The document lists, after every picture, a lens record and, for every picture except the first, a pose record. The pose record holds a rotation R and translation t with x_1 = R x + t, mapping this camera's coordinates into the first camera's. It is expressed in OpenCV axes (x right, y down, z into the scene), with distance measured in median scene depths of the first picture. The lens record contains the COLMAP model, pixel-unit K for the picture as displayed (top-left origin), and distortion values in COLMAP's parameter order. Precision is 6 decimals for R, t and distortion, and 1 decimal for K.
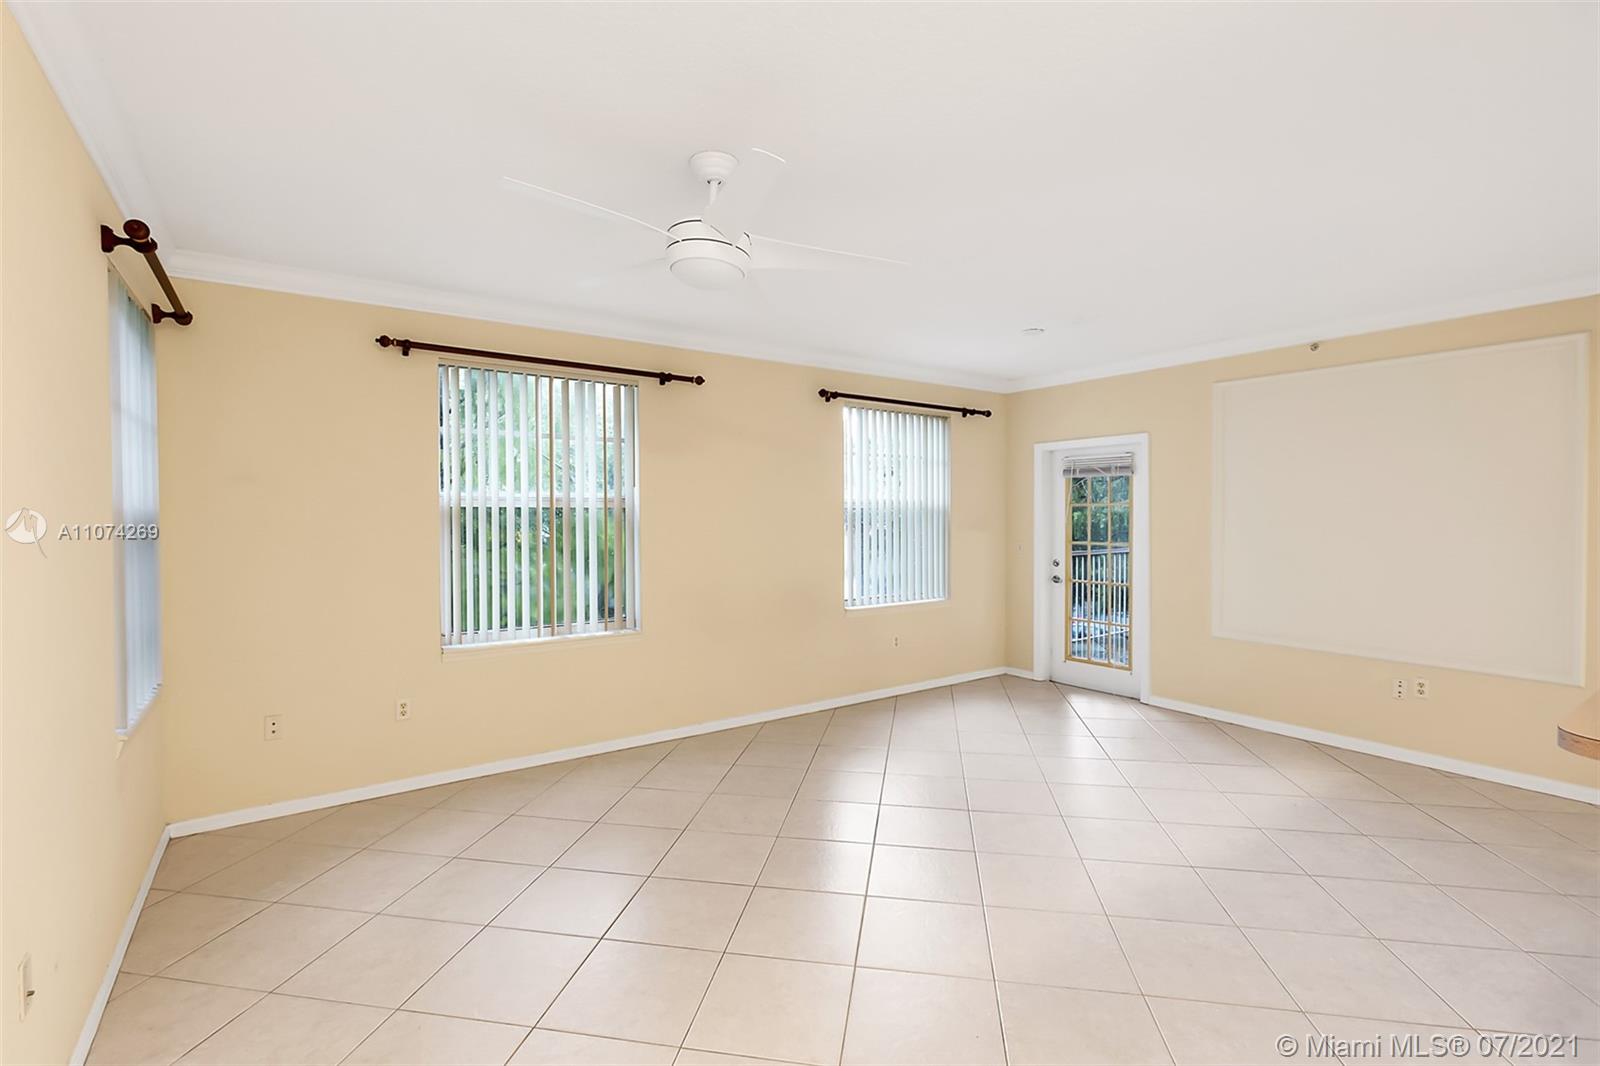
lens RADIAL K [[728.4, 0, 785.3], [0, 728.4, 523.9], [0, 0, 1]] dist [-0.016384, 0.004905]
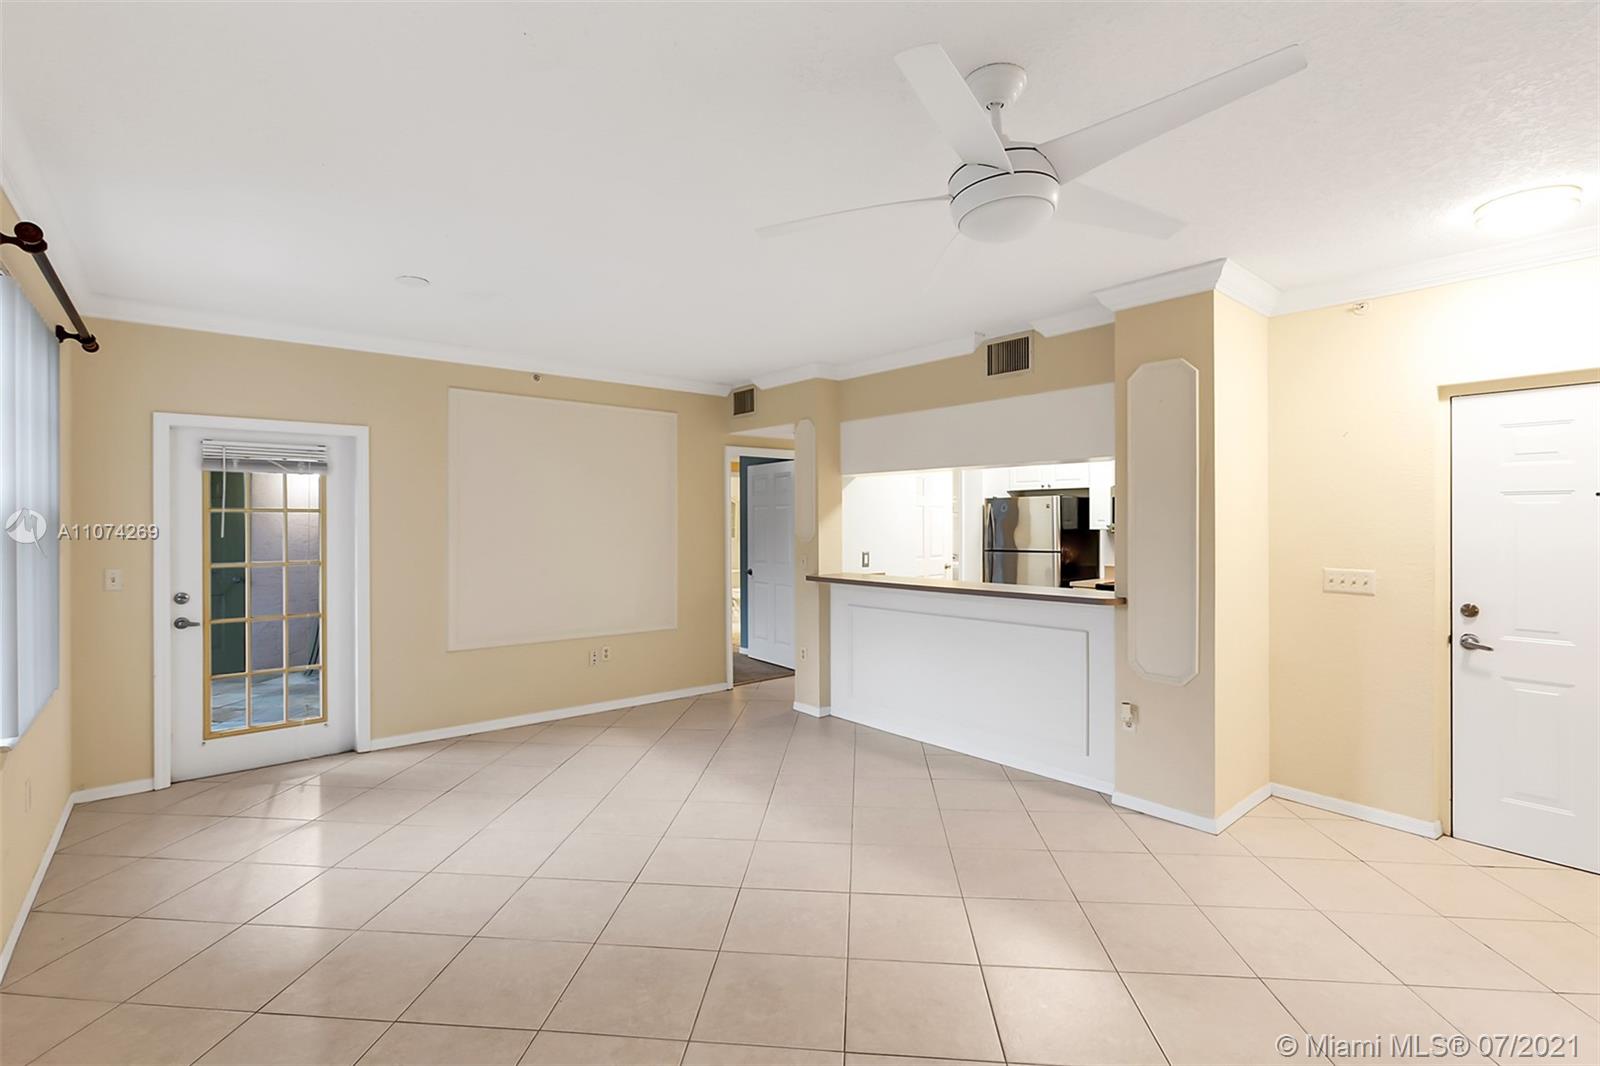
lens RADIAL K [[728.4, 0, 797.6], [0, 728.4, 526.9], [0, 0, 1]] dist [-0.016384, 0.004905]
pose [[-0.107454, -0.012629, 0.994130, -0.338388], [0.004319, 0.999904, 0.013169, -0.017193], [-0.994201, 0.005708, -0.107389, 0.533267]]
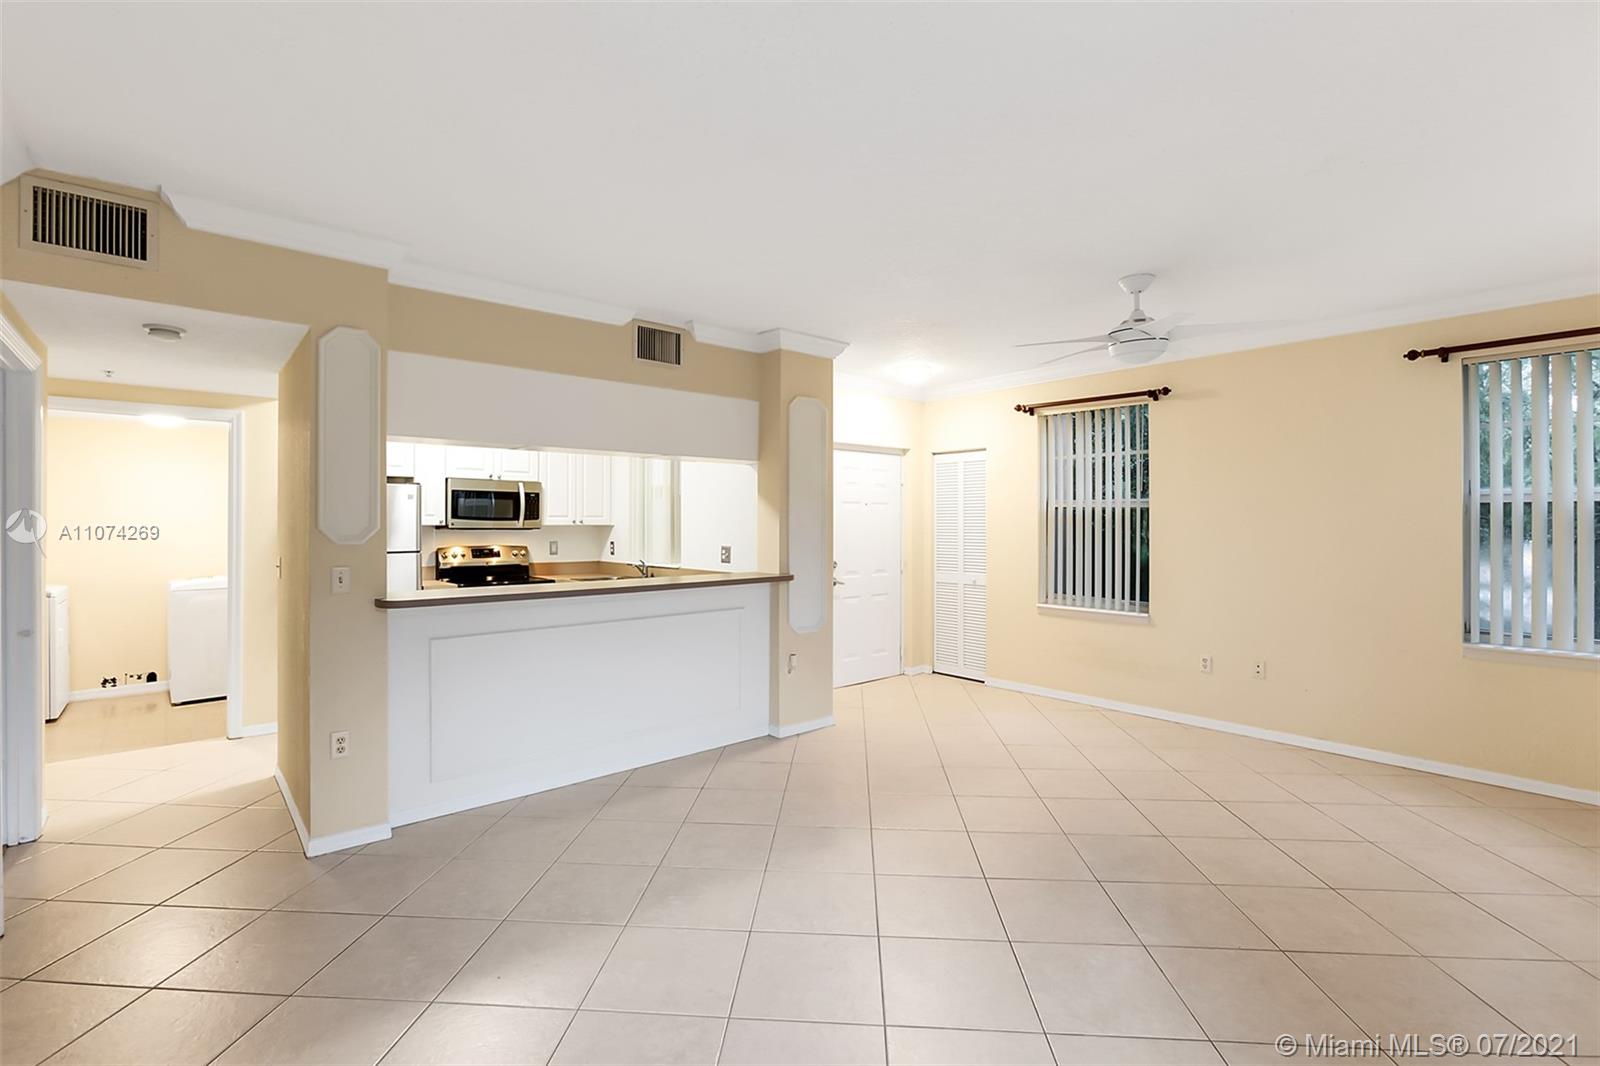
lens RADIAL K [[728.4, 0, 796.4], [0, 728.4, 529.8], [0, 0, 1]] dist [-0.016384, 0.004905]
pose [[-0.991929, -0.006103, -0.126649, 0.329976], [-0.007267, 0.999935, 0.008732, -0.003385], [0.126588, 0.009582, -0.991909, 0.982219]]
